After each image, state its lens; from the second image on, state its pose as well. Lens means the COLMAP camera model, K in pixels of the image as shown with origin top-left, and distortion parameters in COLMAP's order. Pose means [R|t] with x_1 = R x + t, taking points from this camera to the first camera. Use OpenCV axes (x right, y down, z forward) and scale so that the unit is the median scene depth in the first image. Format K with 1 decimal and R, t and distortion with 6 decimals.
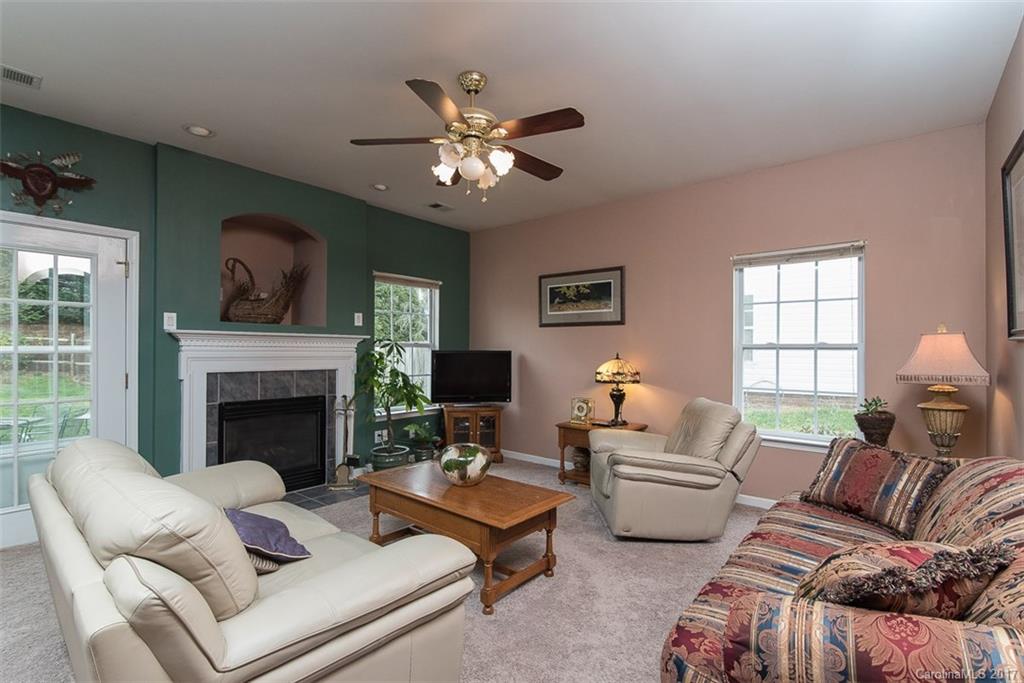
lens RADIAL K [[472.1, 0, 504.5], [0, 472.1, 349.6], [0, 0, 1]] dist [-0.011893, 0.000574]
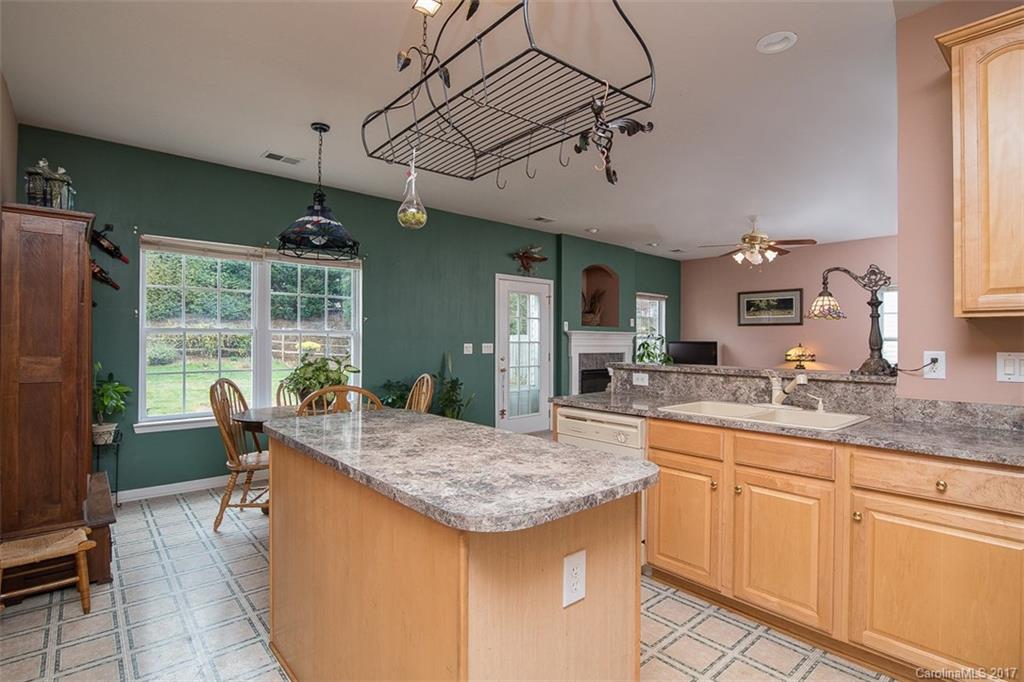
lens RADIAL K [[502.6, 0, 518.9], [0, 502.6, 342.9], [0, 0, 1]] dist [-0.004072, -0.000114]
pose [[0.992430, 0.002017, -0.122796, -0.487614], [-0.000808, 0.999951, 0.009894, -0.008836], [0.122810, -0.009720, 0.992383, -0.800821]]
